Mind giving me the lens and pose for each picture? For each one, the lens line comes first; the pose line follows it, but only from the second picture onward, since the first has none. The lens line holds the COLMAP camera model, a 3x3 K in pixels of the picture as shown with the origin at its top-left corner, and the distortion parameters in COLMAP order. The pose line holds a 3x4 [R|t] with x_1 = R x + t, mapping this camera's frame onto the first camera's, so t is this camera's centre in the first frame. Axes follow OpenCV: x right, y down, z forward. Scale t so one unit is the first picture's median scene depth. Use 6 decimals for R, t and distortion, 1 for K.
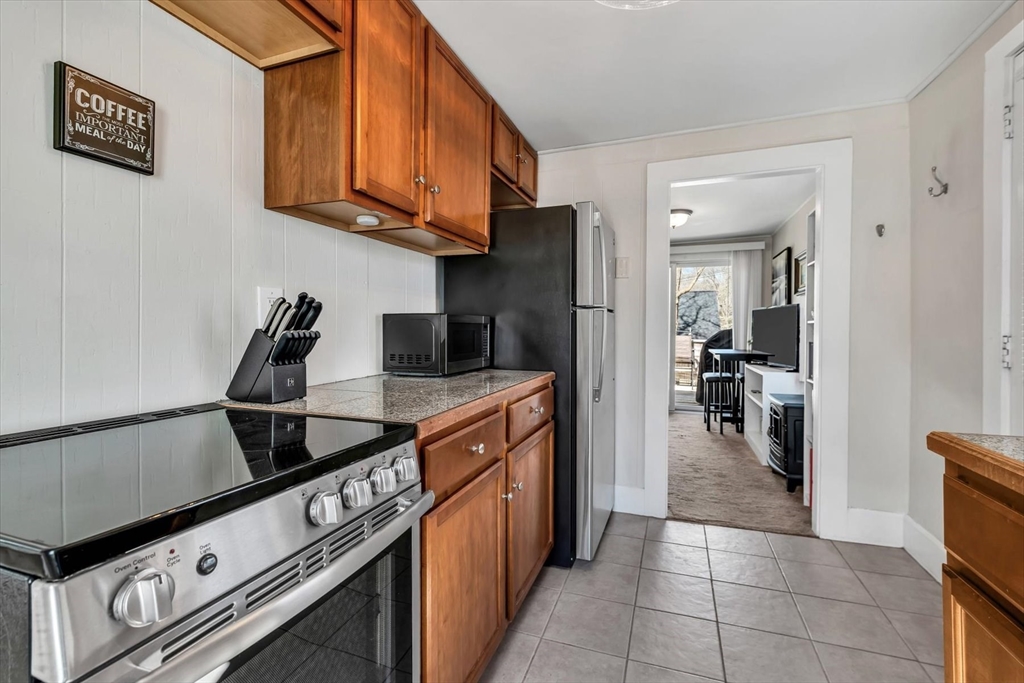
lens RADIAL K [[462.6, 0, 501.0], [0, 462.6, 330.2], [0, 0, 1]] dist [0.000235, 0.000413]
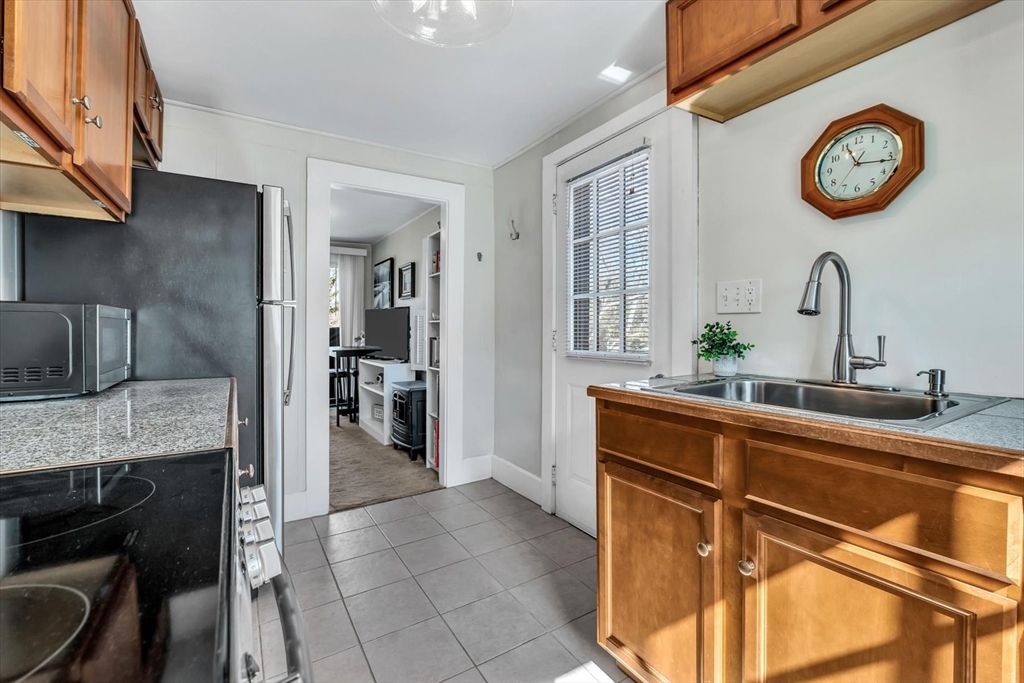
lens RADIAL K [[447.3, 0, 540.8], [0, 447.3, 335.8], [0, 0, 1]] dist [-0.000484, 0.000444]
pose [[0.589156, -0.015541, 0.807870, -0.215664], [0.002717, 0.999847, 0.017253, 0.001176], [-0.808015, -0.007970, 0.589108, 0.063080]]
